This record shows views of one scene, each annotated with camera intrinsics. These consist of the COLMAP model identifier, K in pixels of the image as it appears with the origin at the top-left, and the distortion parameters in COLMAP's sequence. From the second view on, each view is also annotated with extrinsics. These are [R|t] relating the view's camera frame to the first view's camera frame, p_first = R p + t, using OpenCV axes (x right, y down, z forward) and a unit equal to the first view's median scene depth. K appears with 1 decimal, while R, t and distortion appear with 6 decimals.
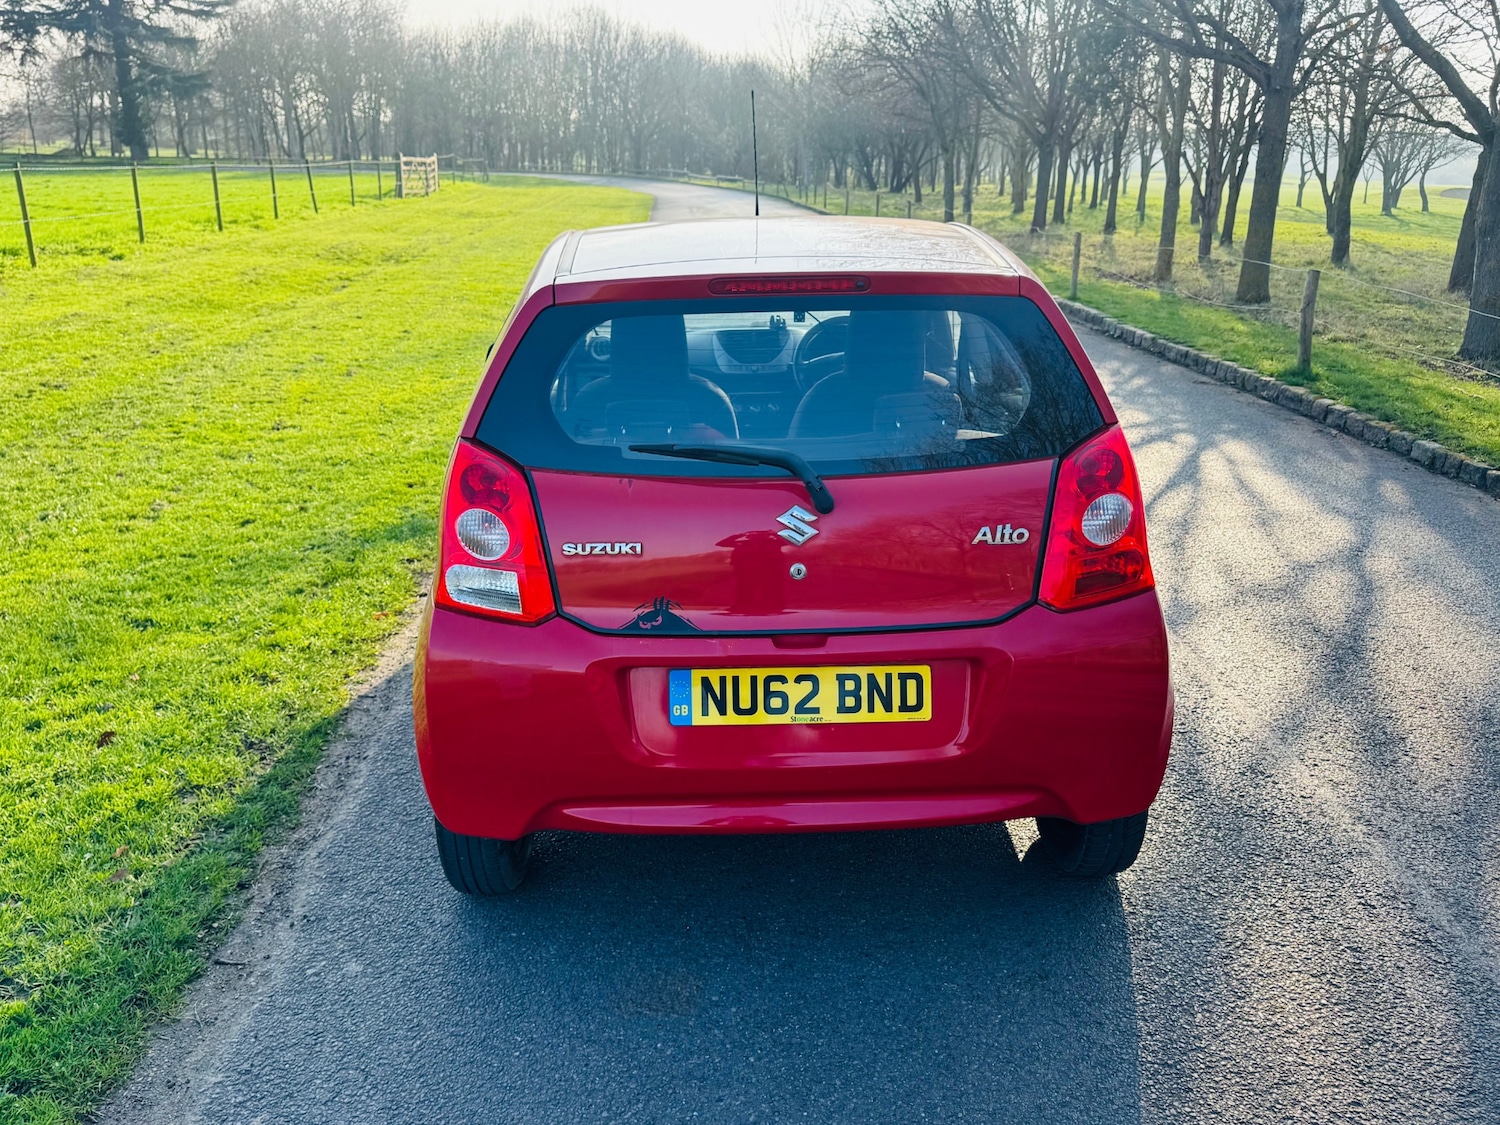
lens RADIAL K [[1287.5, 0, 737.5], [0, 1287.5, 570.8], [0, 0, 1]] dist [0.047059, -0.065879]
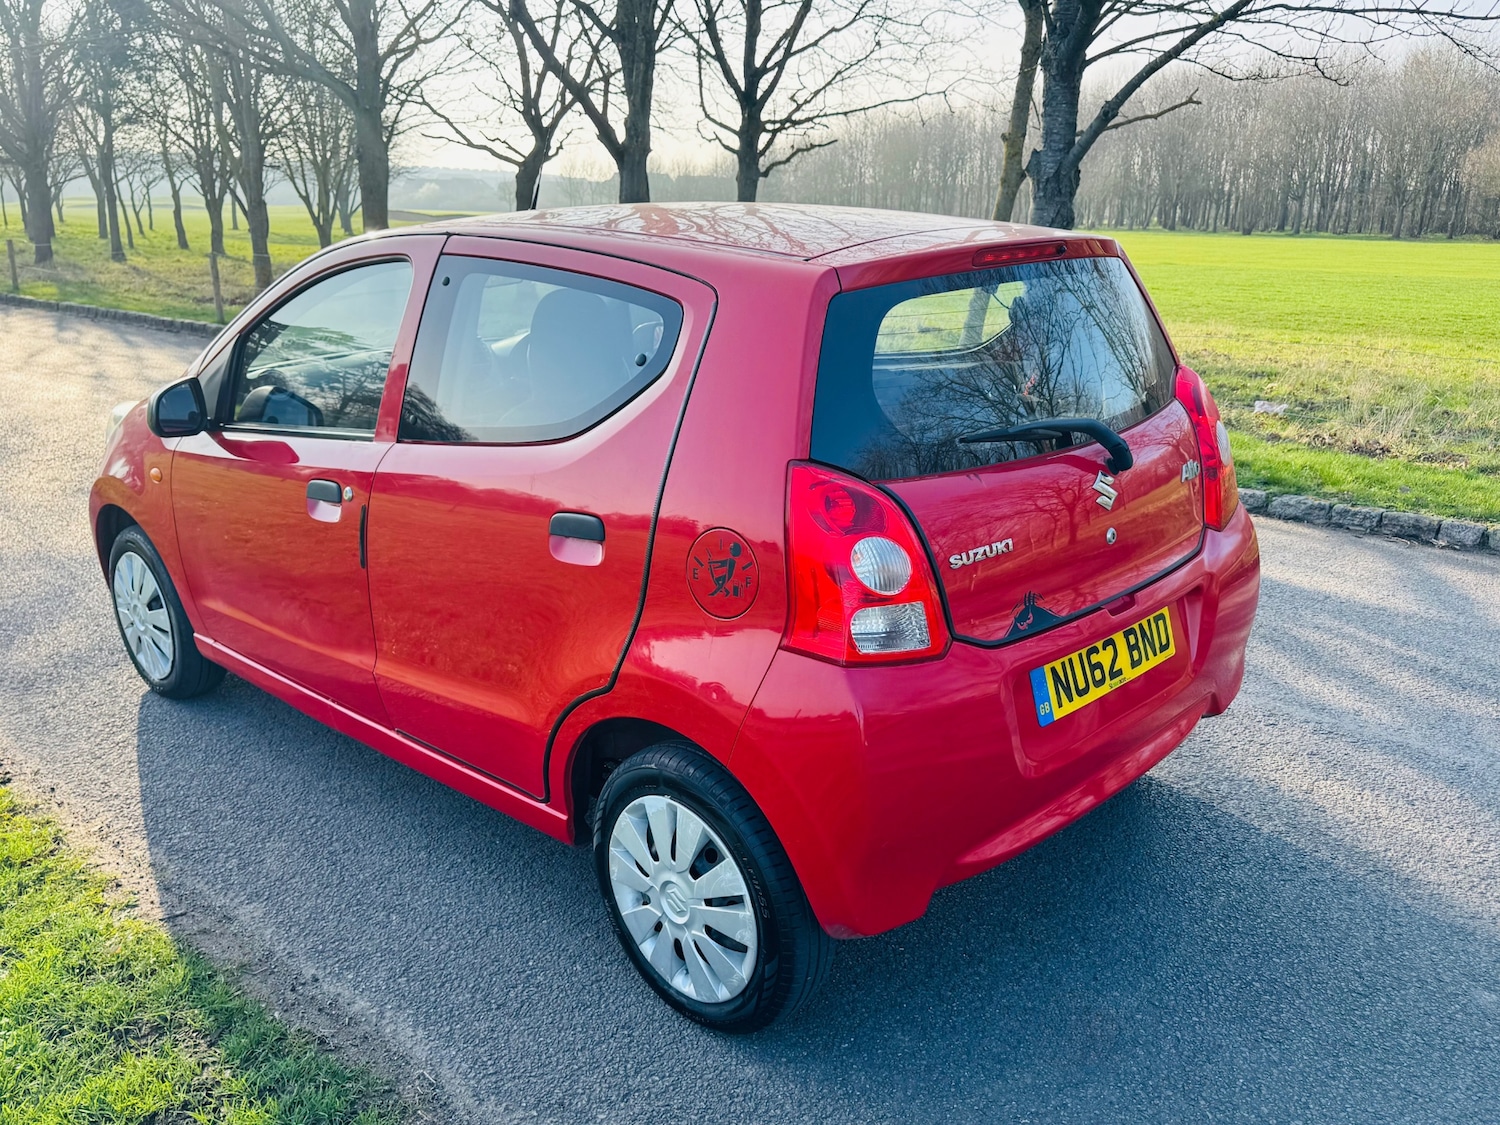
lens RADIAL K [[1287.5, 0, 751.4], [0, 1287.5, 564.5], [0, 0, 1]] dist [0.047059, -0.065879]
pose [[0.718418, -0.200465, 0.666100, -0.694407], [0.216034, 0.974523, 0.060284, -0.083192], [-0.661215, 0.100591, 0.743422, 0.379166]]
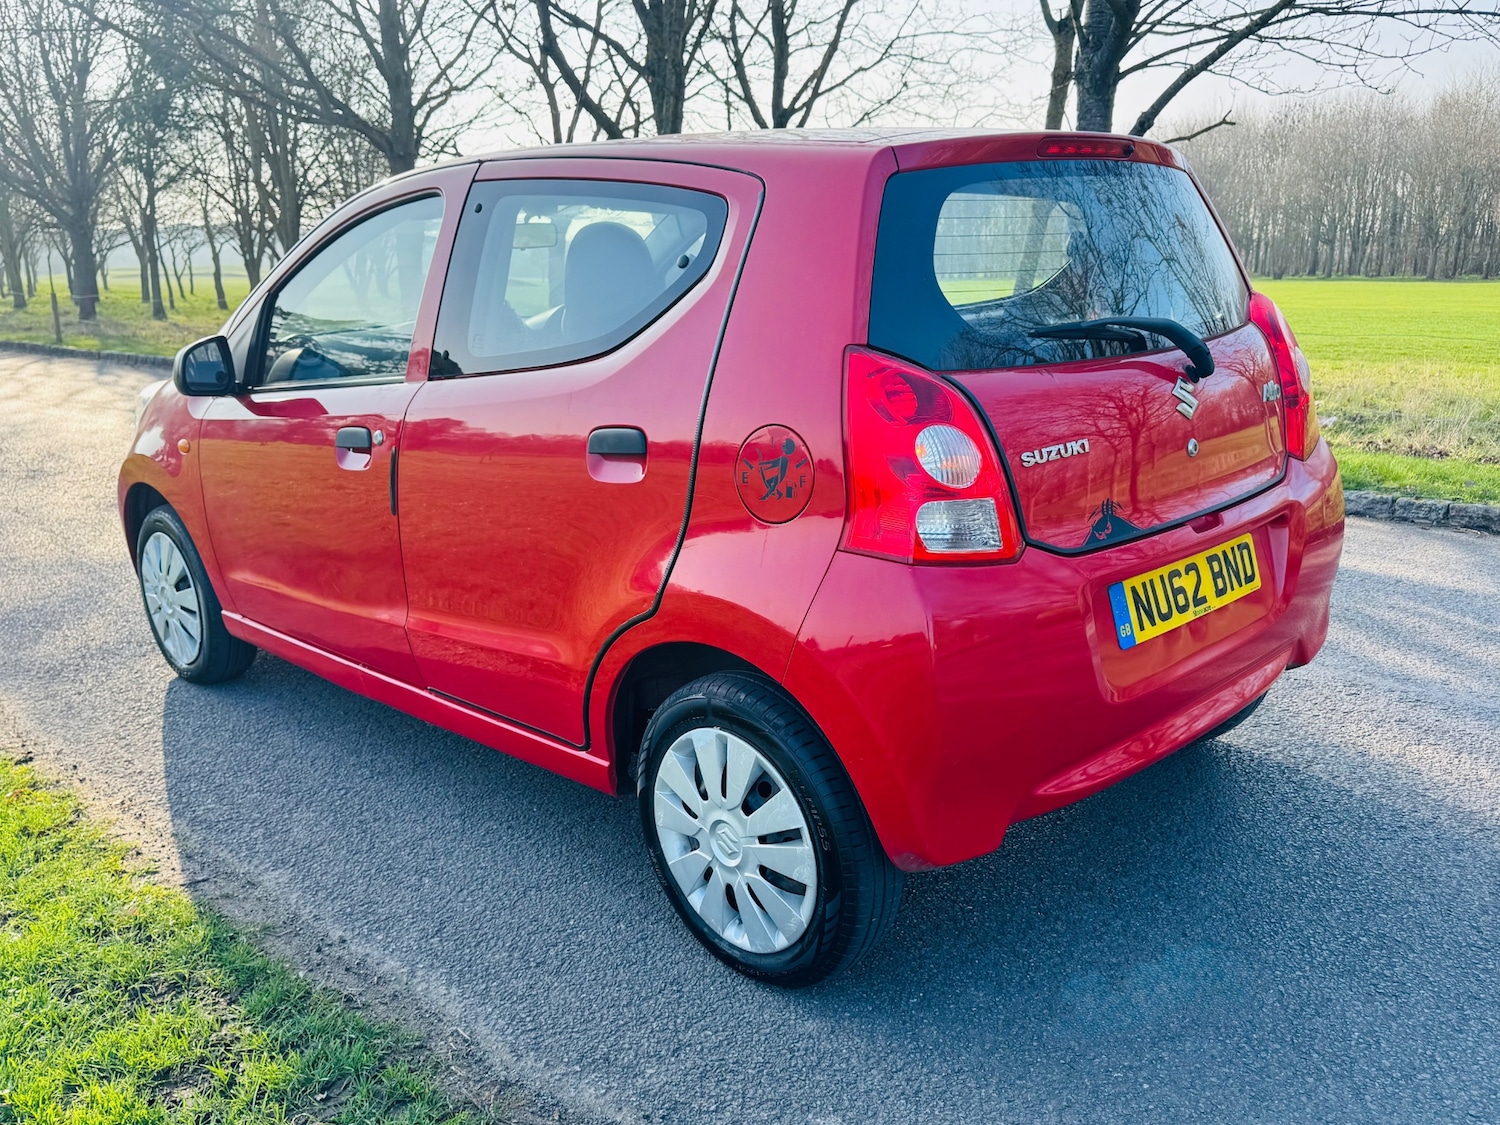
lens RADIAL K [[1287.5, 0, 742.0], [0, 1287.5, 568.5], [0, 0, 1]] dist [0.047059, -0.065879]
pose [[0.737055, -0.184248, 0.650233, -0.682339], [0.229332, 0.973220, 0.015815, -0.003463], [-0.635733, 0.137462, 0.759570, 0.438120]]
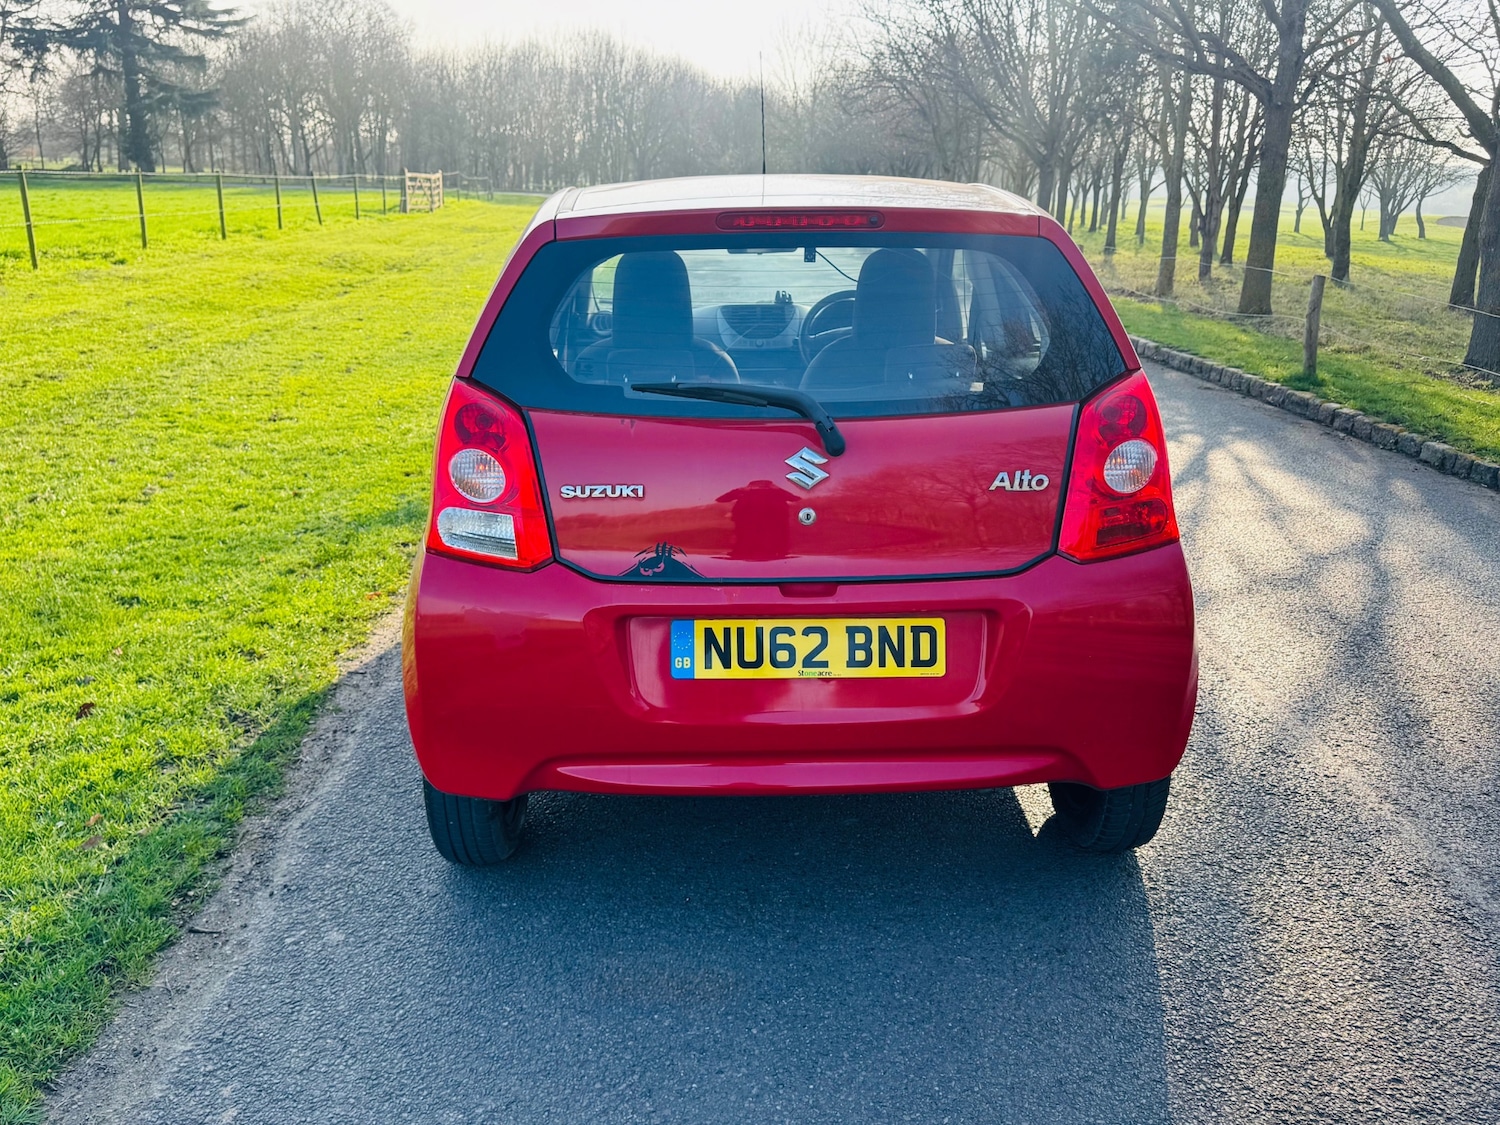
lens RADIAL K [[1287.5, 0, 740.4], [0, 1287.5, 552.9], [0, 0, 1]] dist [0.047059, -0.065879]
pose [[0.999954, 0.009068, 0.002970, -0.004295], [-0.008977, 0.999526, -0.029449, 0.047574], [-0.003236, 0.029421, 0.999562, 0.039242]]
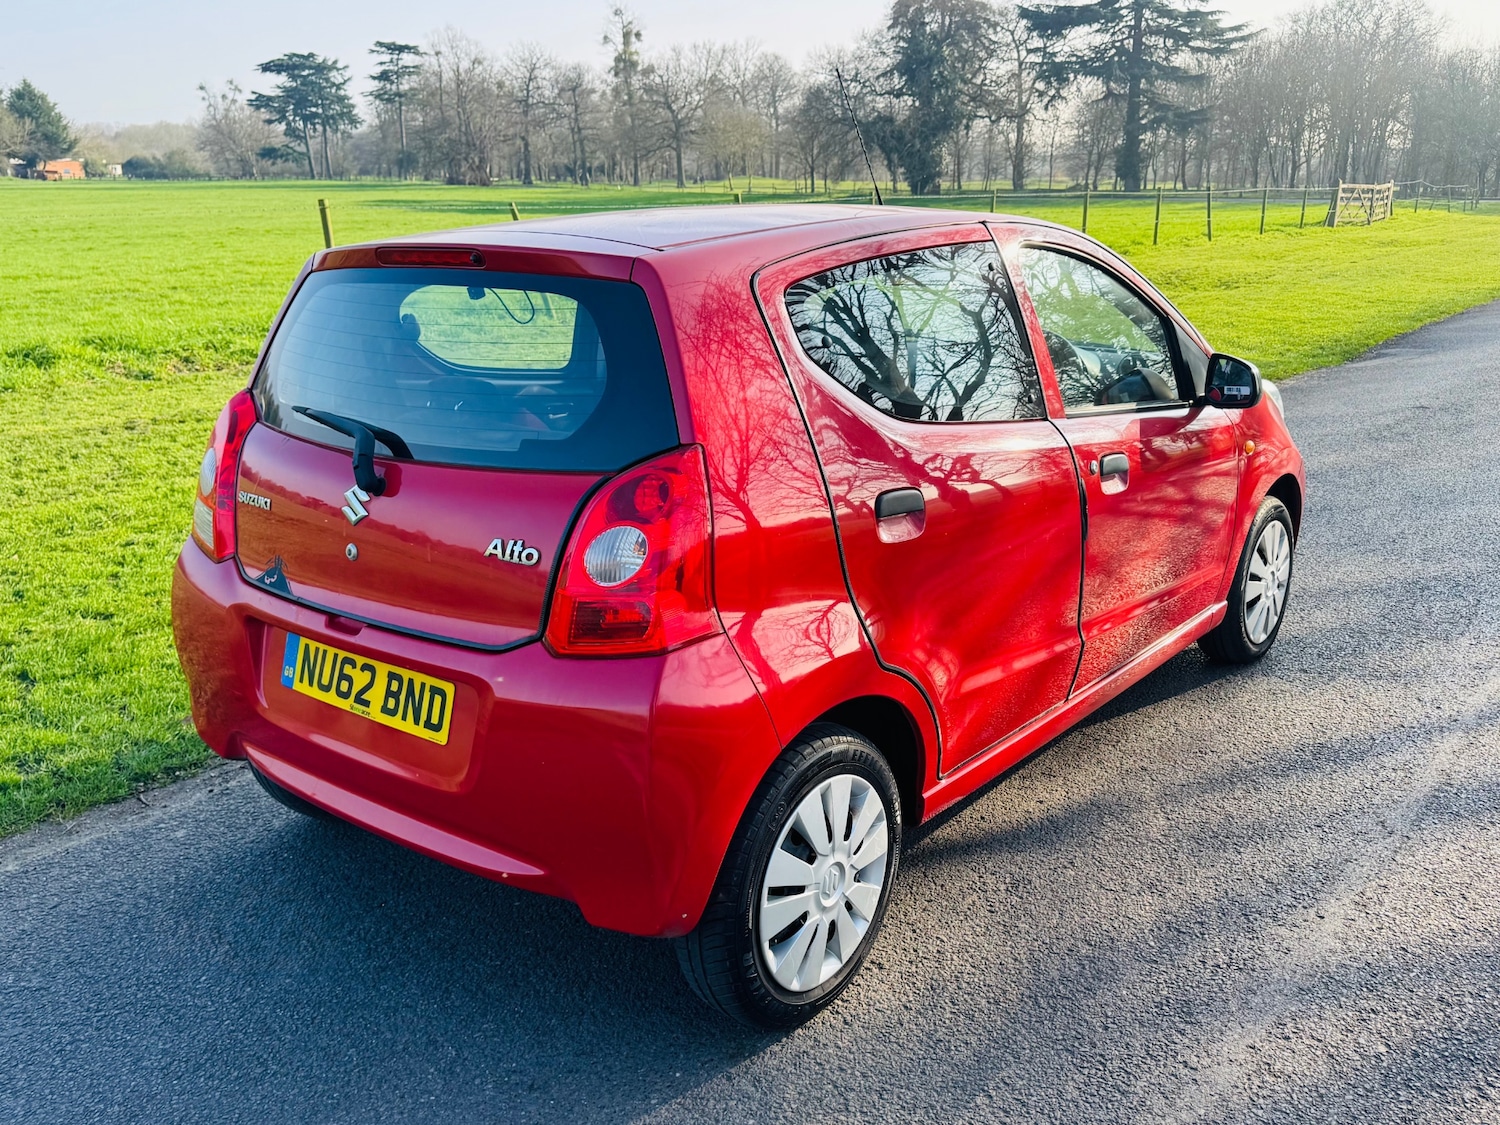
lens RADIAL K [[1287.5, 0, 757.4], [0, 1287.5, 549.7], [0, 0, 1]] dist [0.047059, -0.065879]
pose [[0.764785, 0.163708, -0.623140, 0.741143], [-0.187146, 0.981925, 0.028280, -0.071972], [0.616506, 0.094990, 0.781599, 0.370599]]
